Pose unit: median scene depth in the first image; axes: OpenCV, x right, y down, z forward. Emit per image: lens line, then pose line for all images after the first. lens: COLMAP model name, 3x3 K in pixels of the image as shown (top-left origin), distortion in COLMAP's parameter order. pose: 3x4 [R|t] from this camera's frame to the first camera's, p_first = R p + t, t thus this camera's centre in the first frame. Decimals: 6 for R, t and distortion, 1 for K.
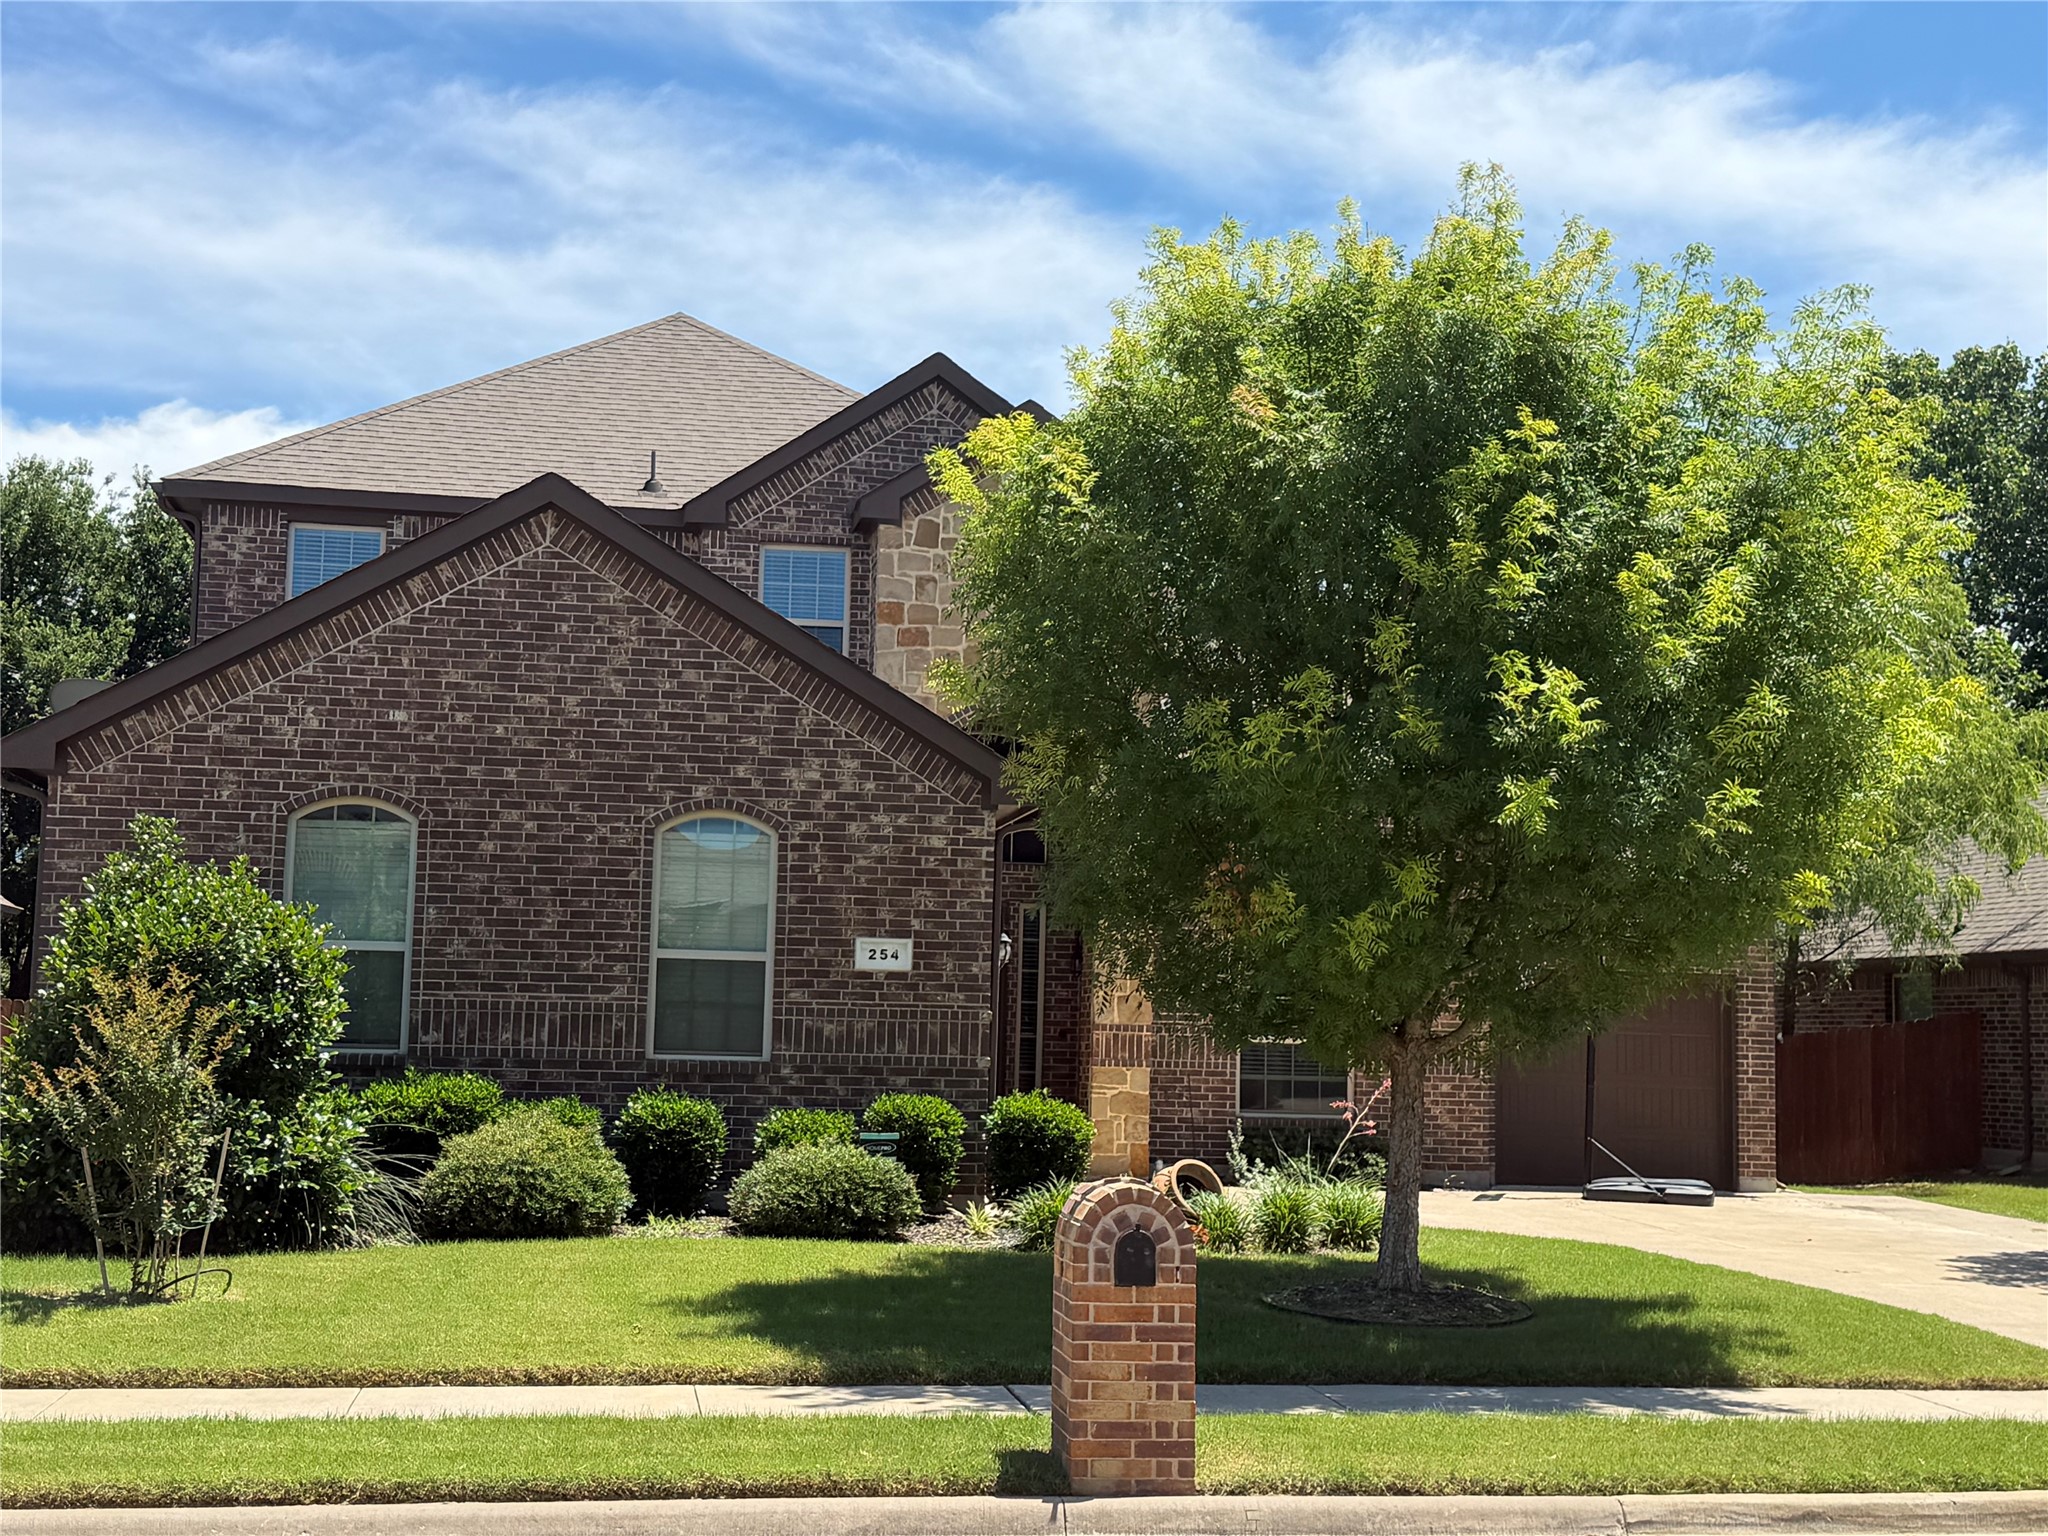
lens RADIAL K [[2729.1, 0, 1024.0], [0, 2729.1, 768.0], [0, 0, 1]] dist [0.129524, -0.021618]
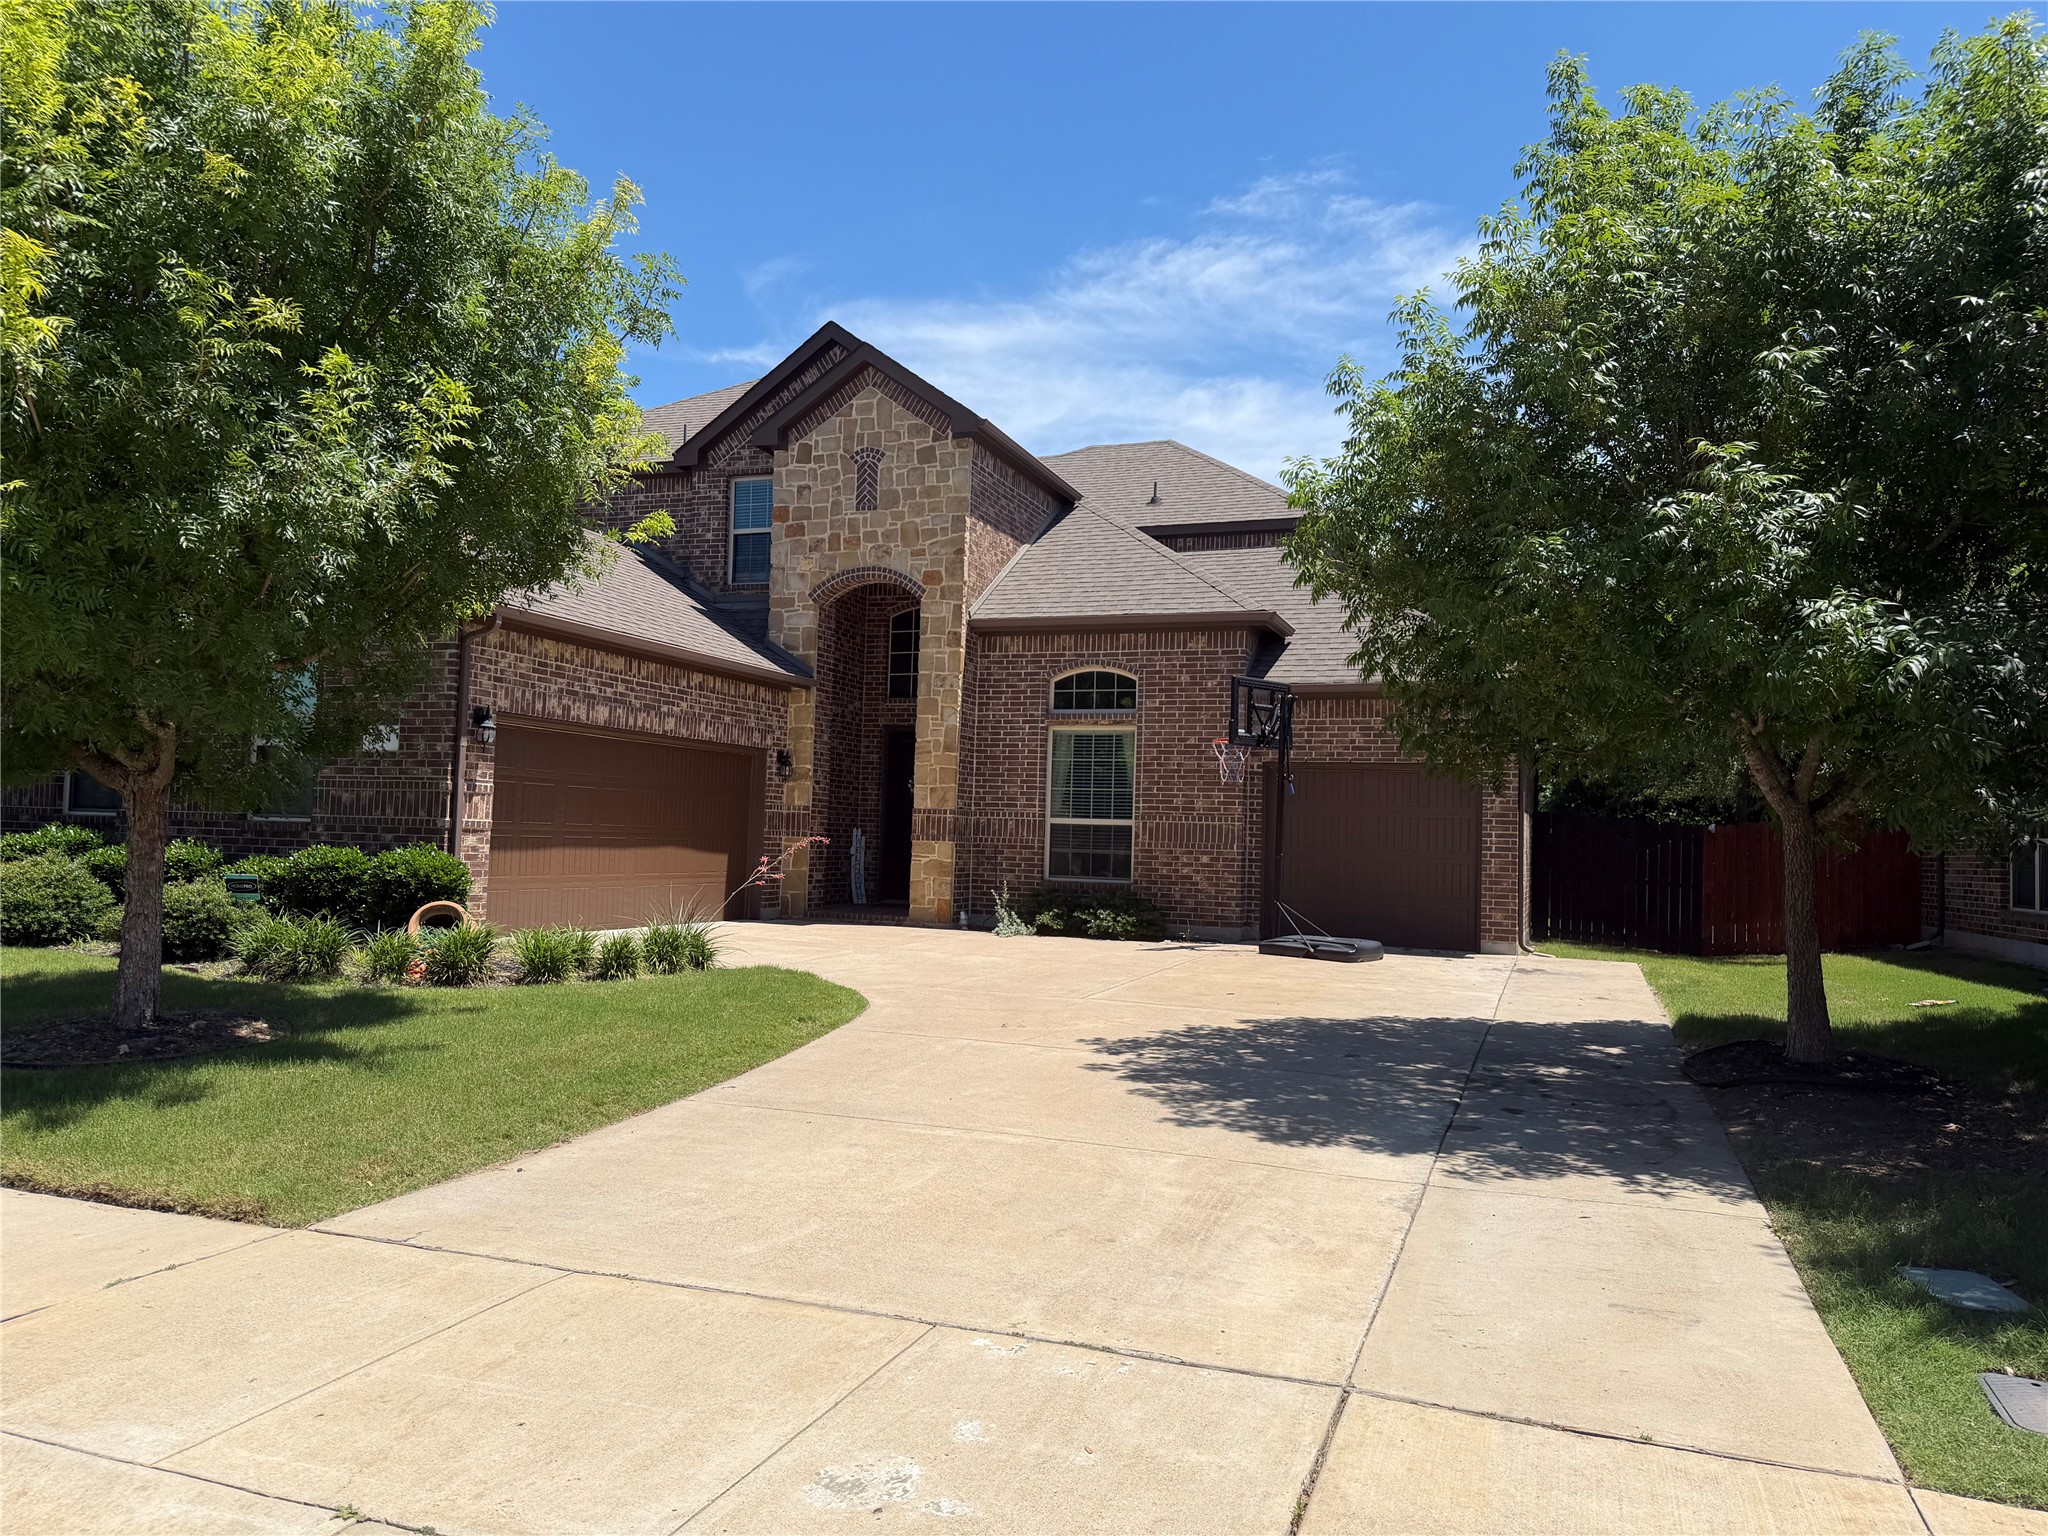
lens RADIAL K [[1396.2, 0, 1019.0], [0, 1396.2, 779.7], [0, 0, 1]] dist [0.145426, -0.216052]
pose [[0.875609, -0.019080, -0.482643, 0.405223], [0.040107, 0.998641, 0.033284, 0.059578], [0.481352, -0.048501, 0.875184, 0.433758]]
